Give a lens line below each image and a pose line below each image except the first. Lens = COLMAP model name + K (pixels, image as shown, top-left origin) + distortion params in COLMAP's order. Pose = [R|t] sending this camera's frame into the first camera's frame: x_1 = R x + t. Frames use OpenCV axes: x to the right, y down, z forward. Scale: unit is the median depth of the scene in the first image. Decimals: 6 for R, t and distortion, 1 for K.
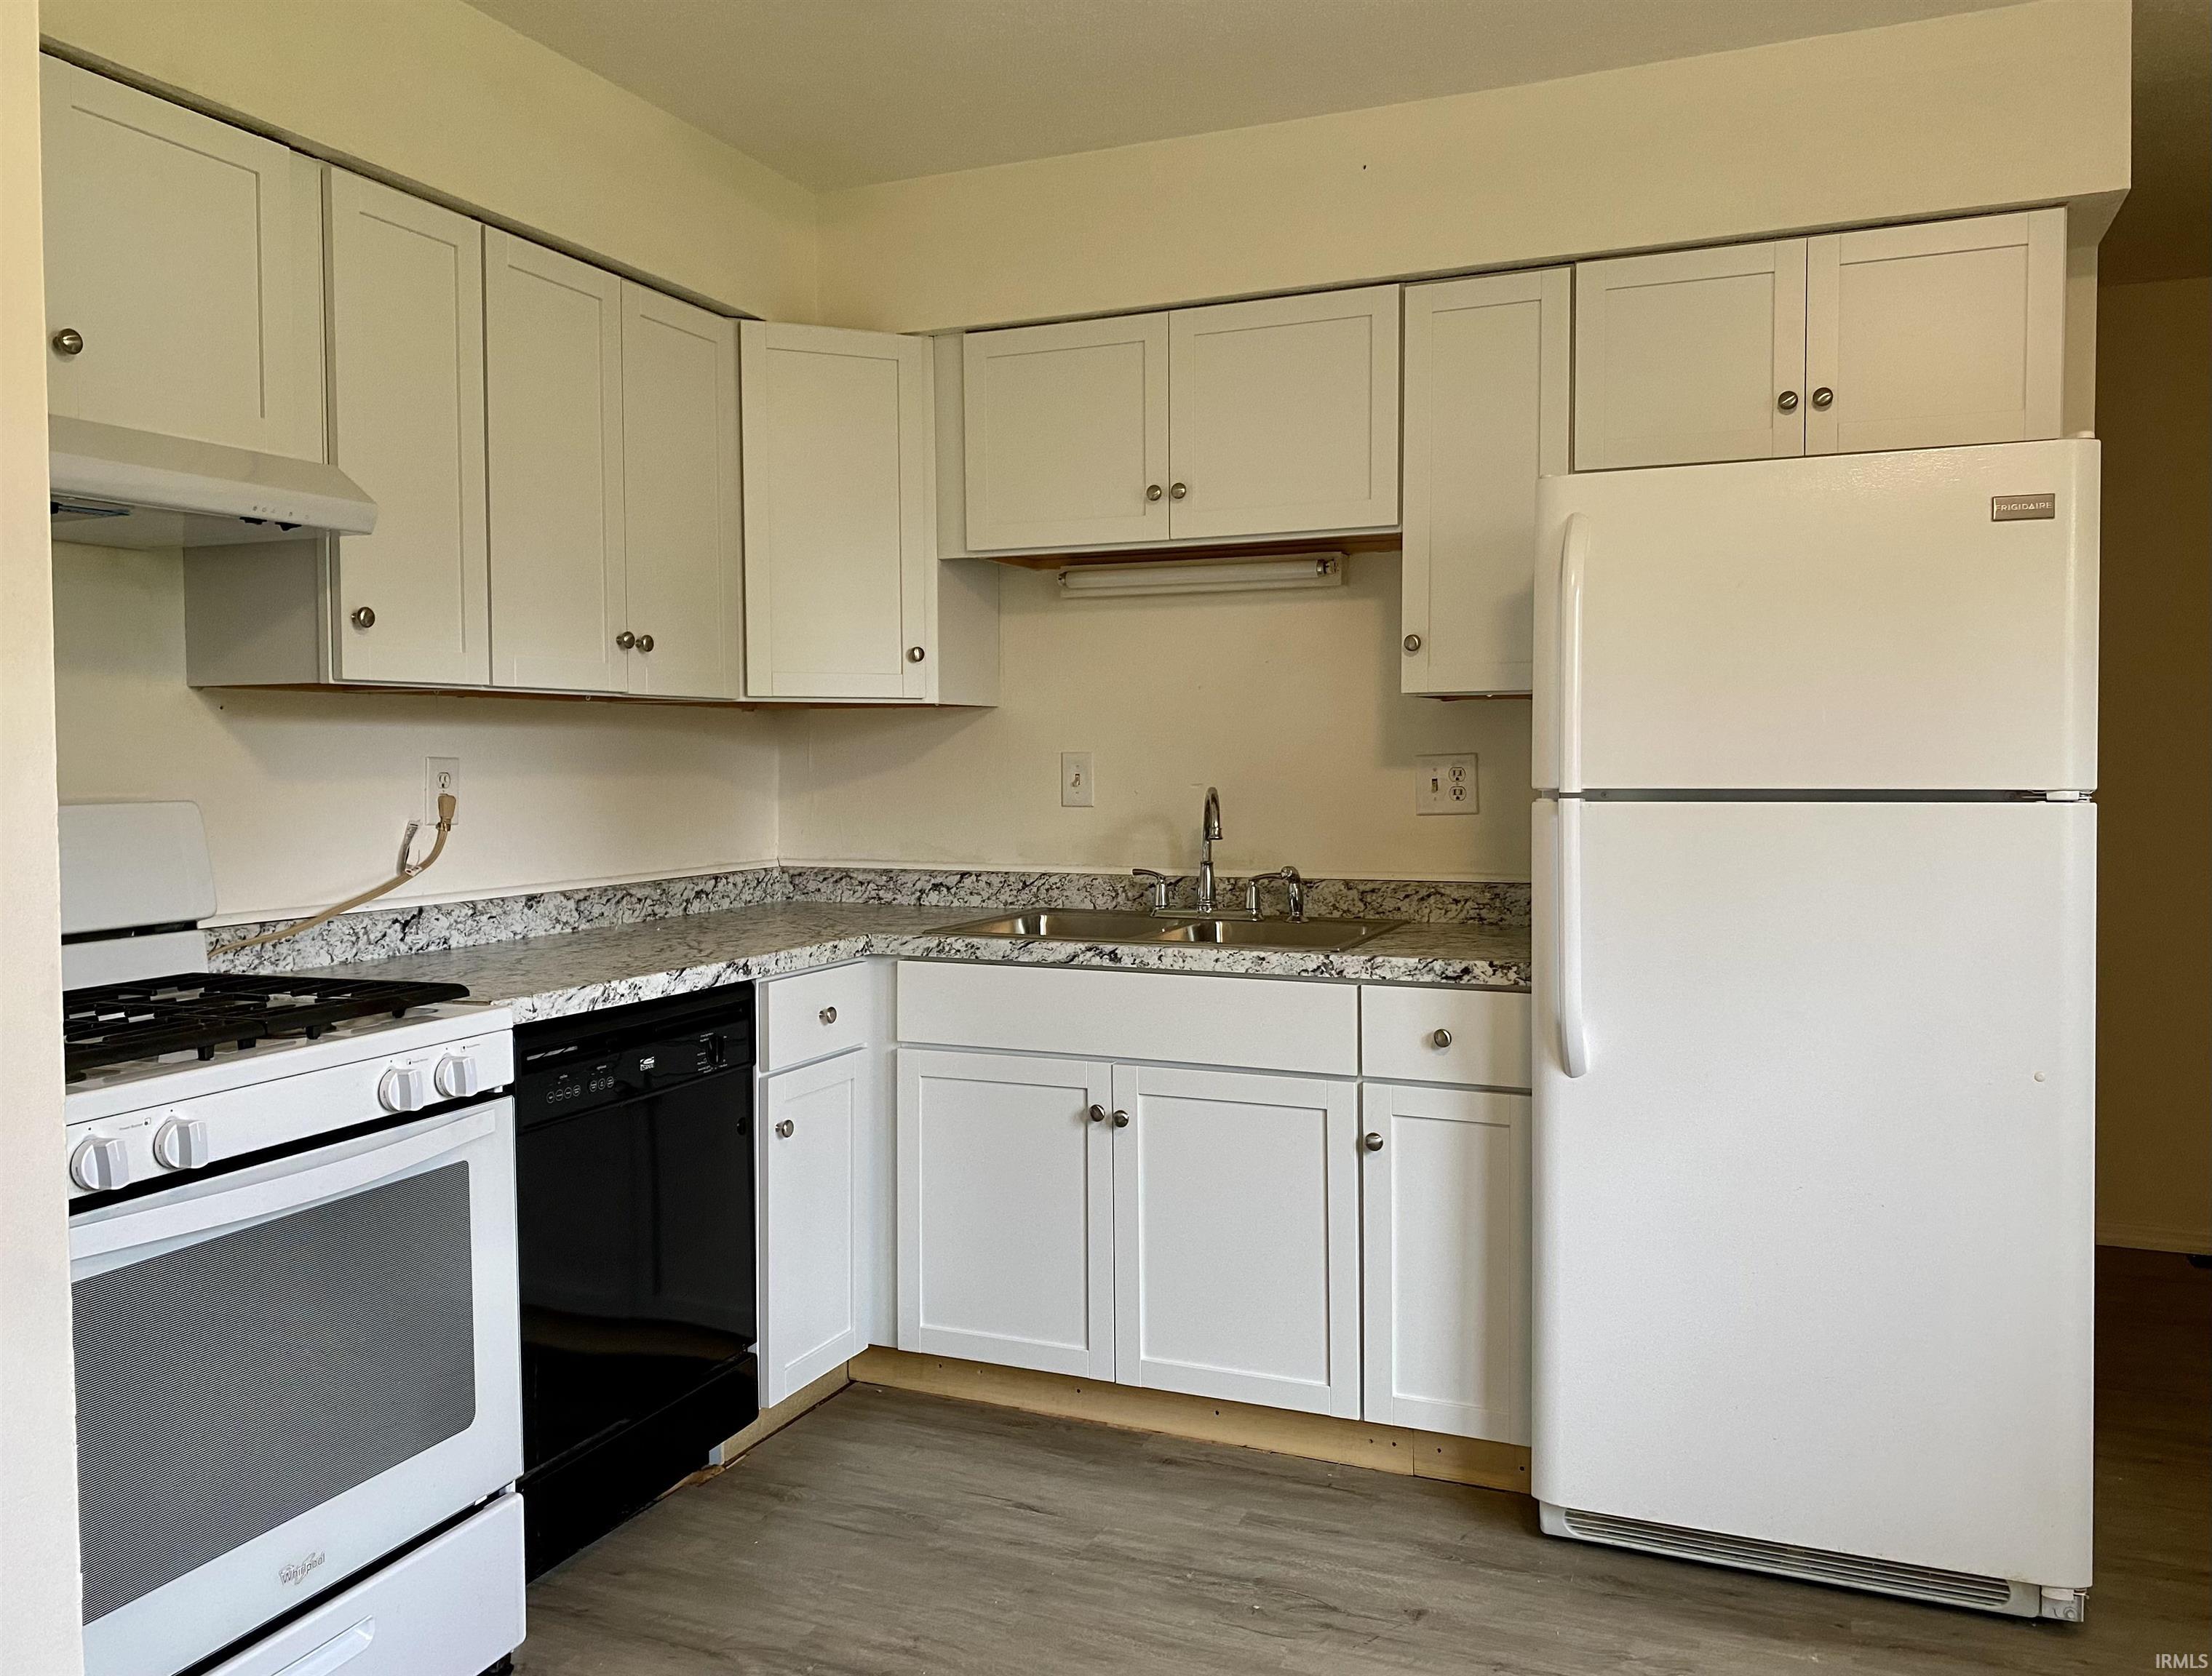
lens RADIAL K [[1707.0, 0, 1100.9], [0, 1707.0, 803.3], [0, 0, 1]] dist [0.144923, -0.376608]
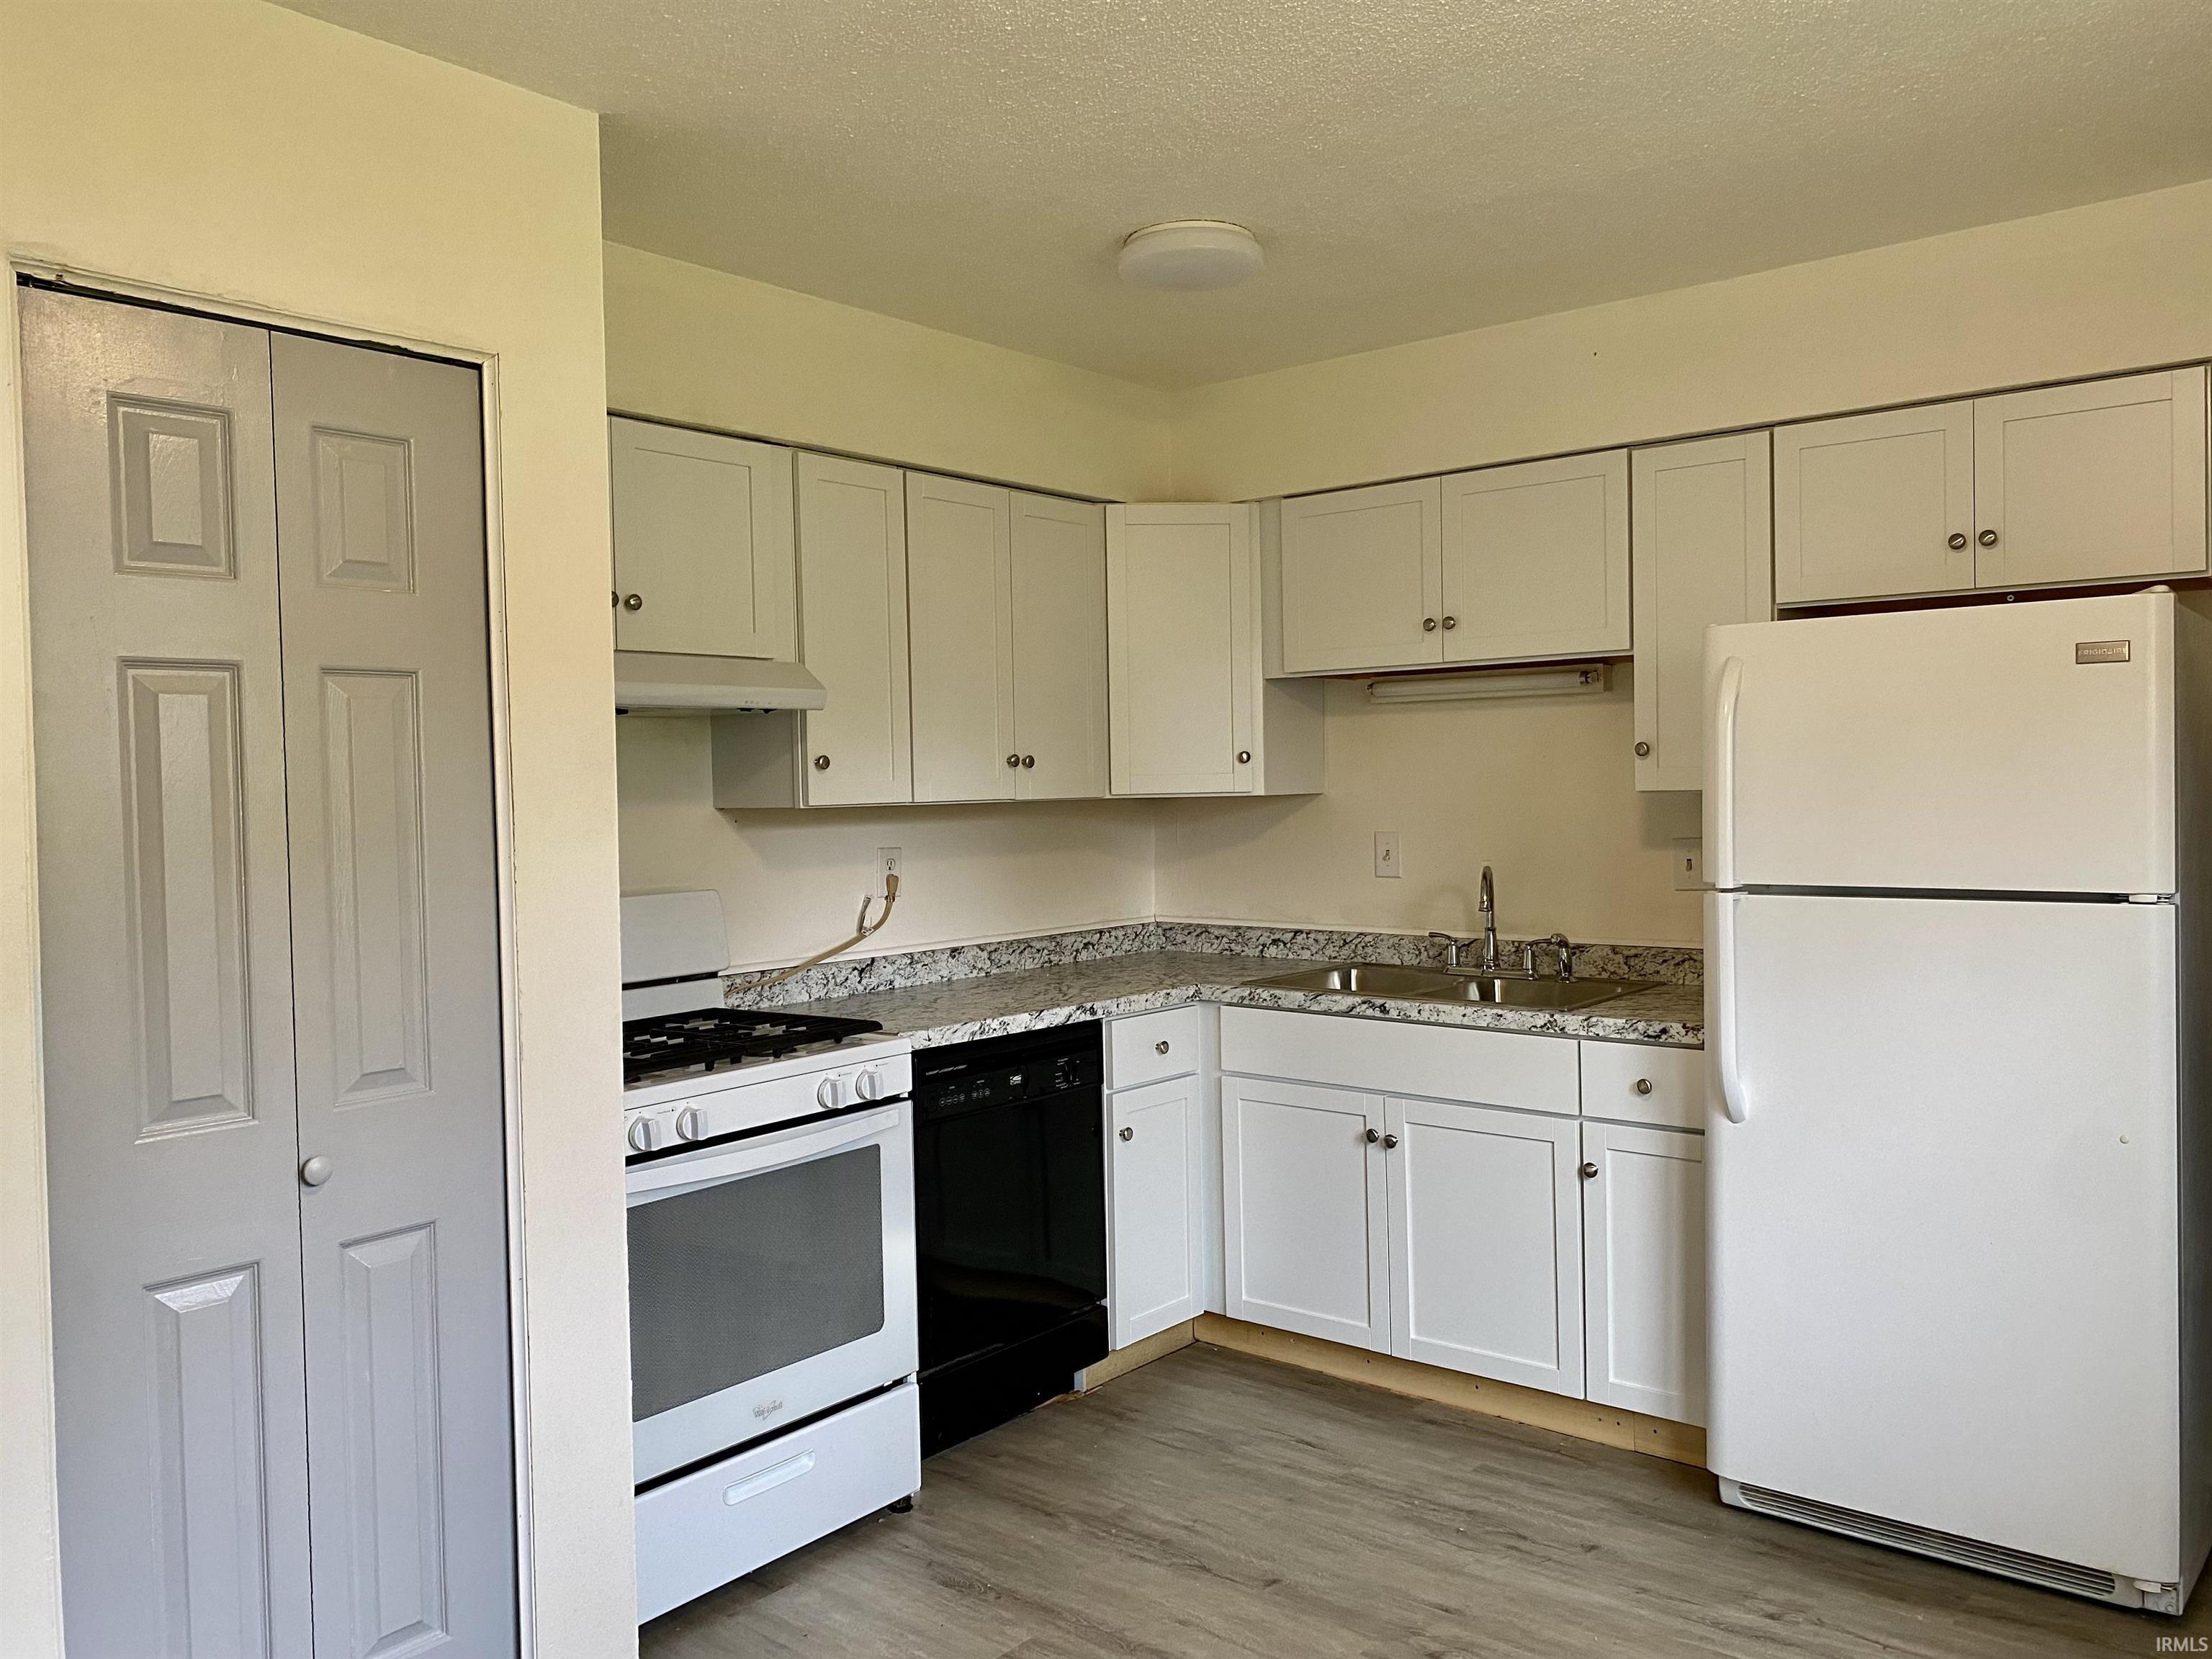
lens RADIAL K [[1726.3, 0, 1104.3], [0, 1726.3, 794.7], [0, 0, 1]] dist [0.135937, -0.327461]
pose [[0.957103, -0.009355, -0.289598, 0.181795], [0.005679, 0.999892, -0.013534, -0.050077], [0.289693, 0.011309, 0.957053, -0.263911]]
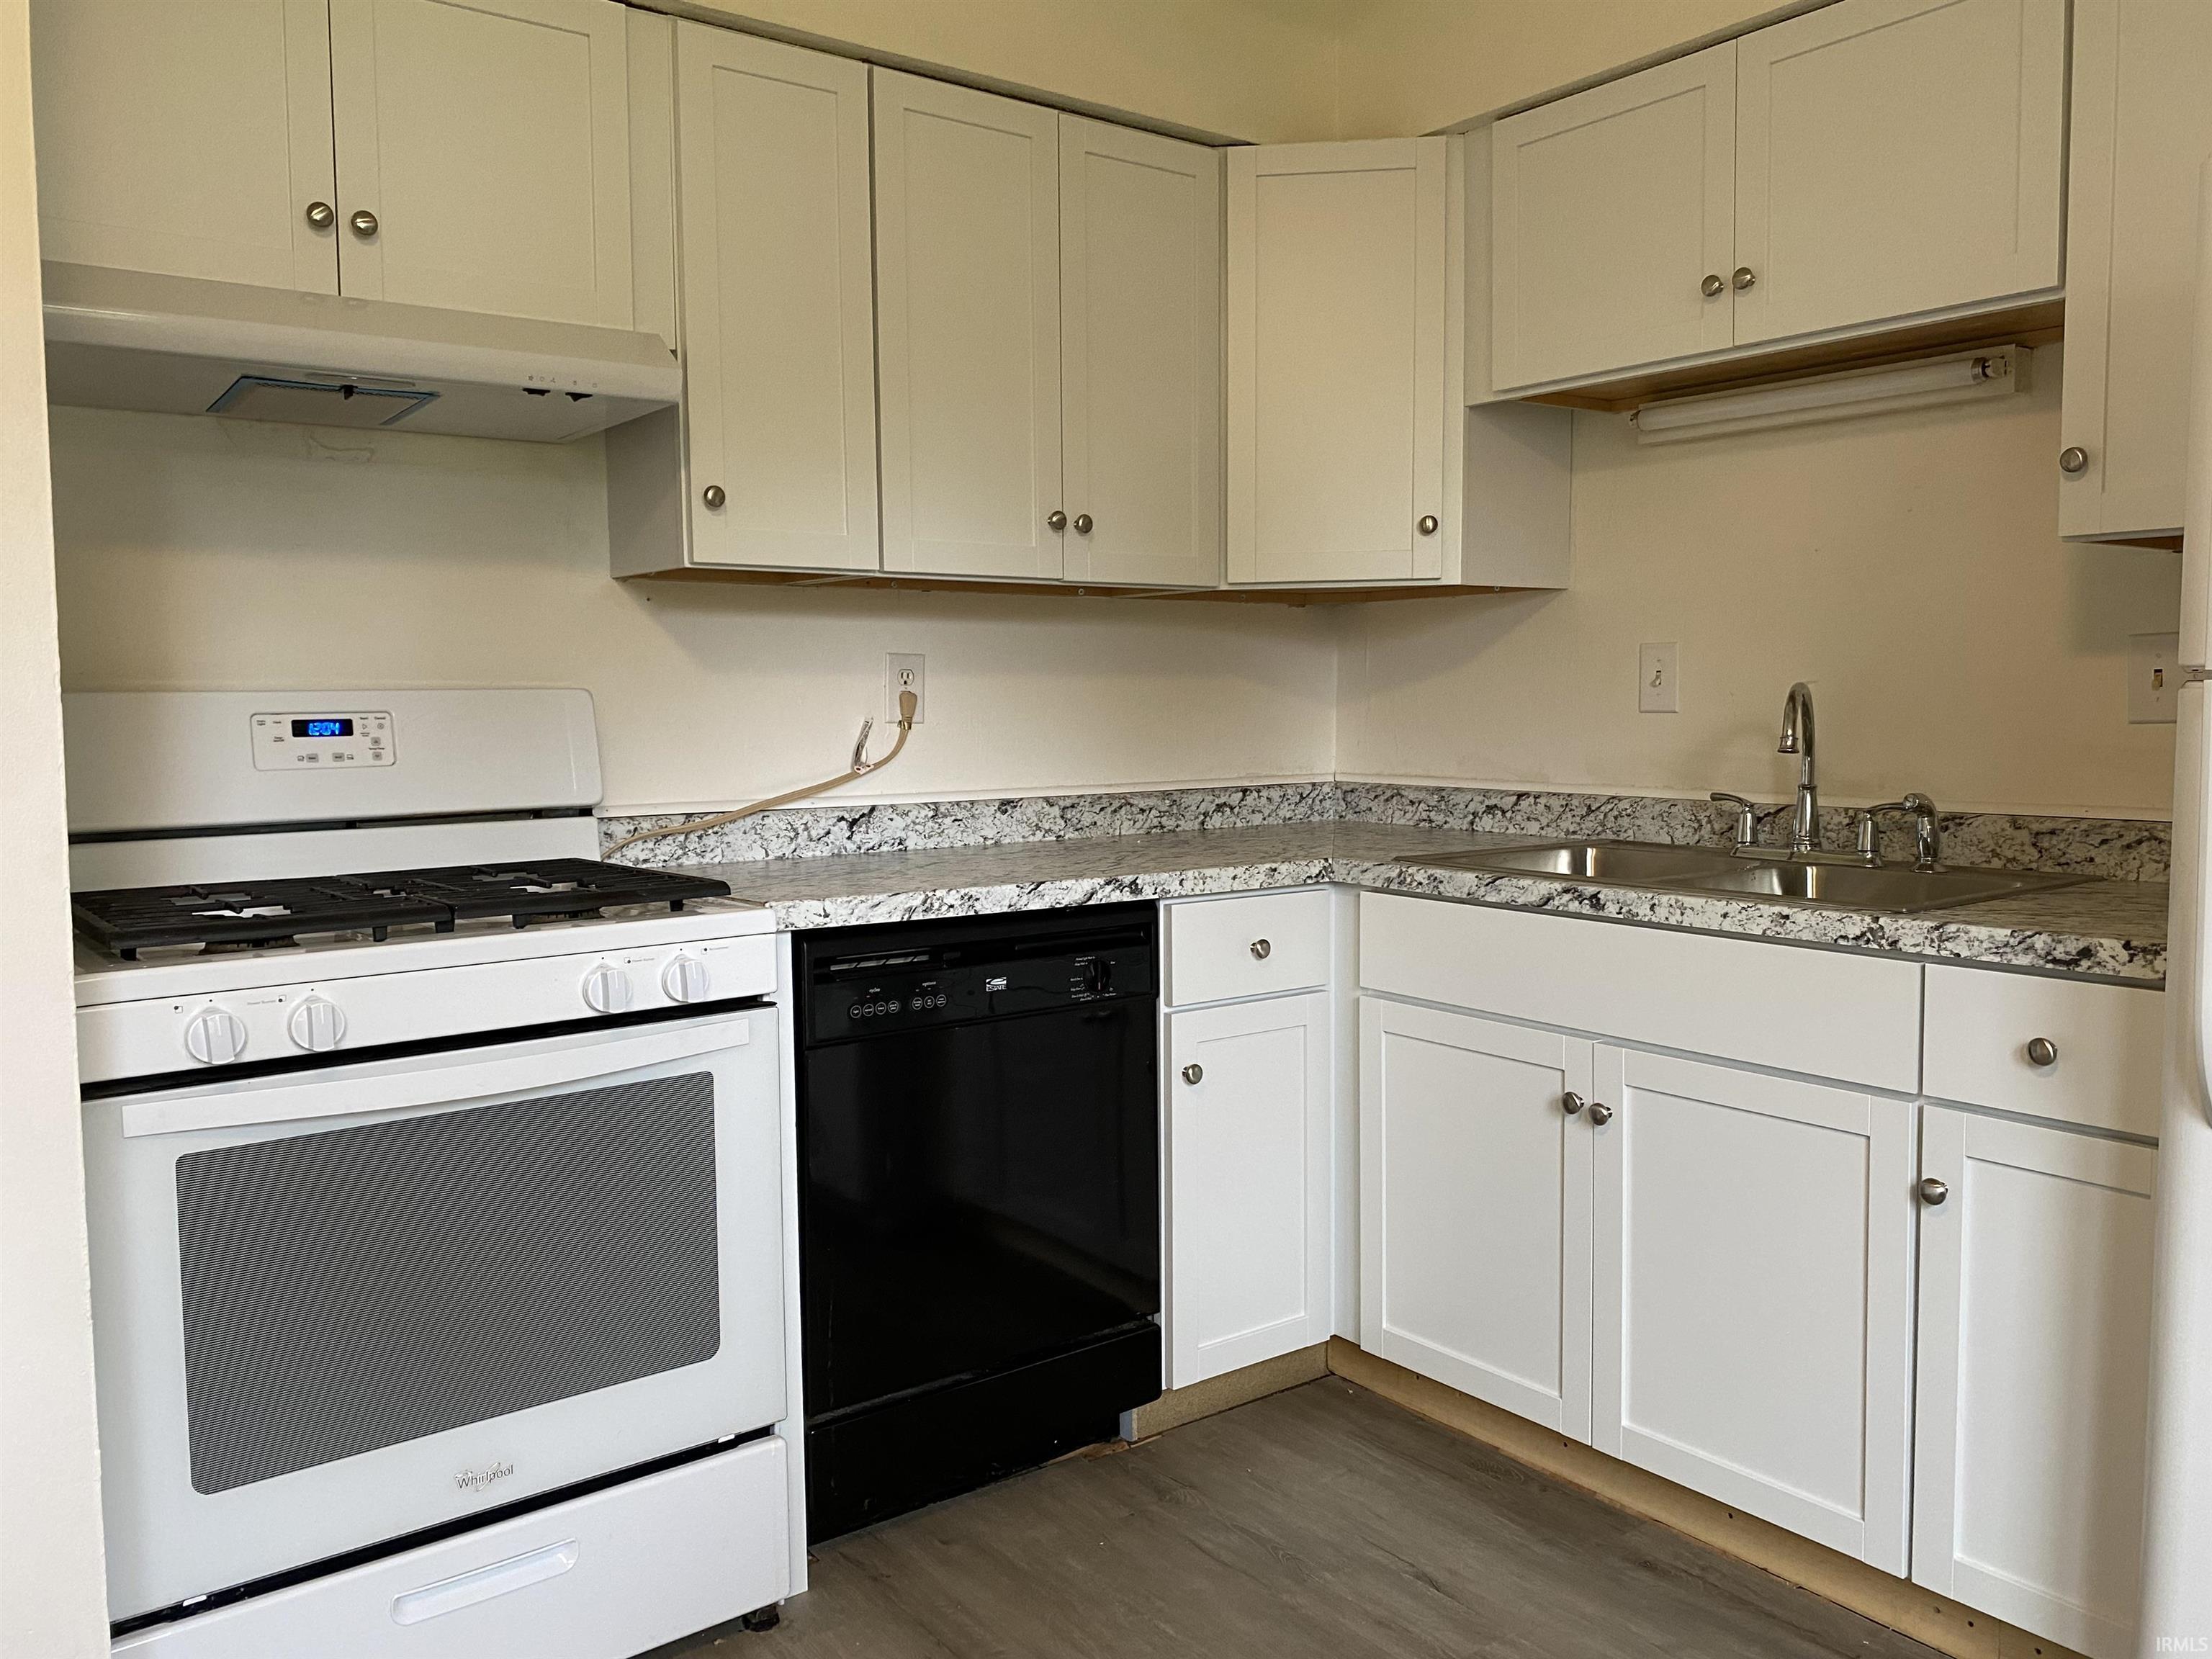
lens RADIAL K [[1703.1, 0, 1116.6], [0, 1703.1, 801.5], [0, 0, 1]] dist [0.036813, -0.048534]
pose [[0.864751, 0.030435, -0.501279, 0.206080], [-0.011824, 0.999119, 0.040264, 0.017343], [0.502062, -0.028892, 0.864349, 0.241552]]
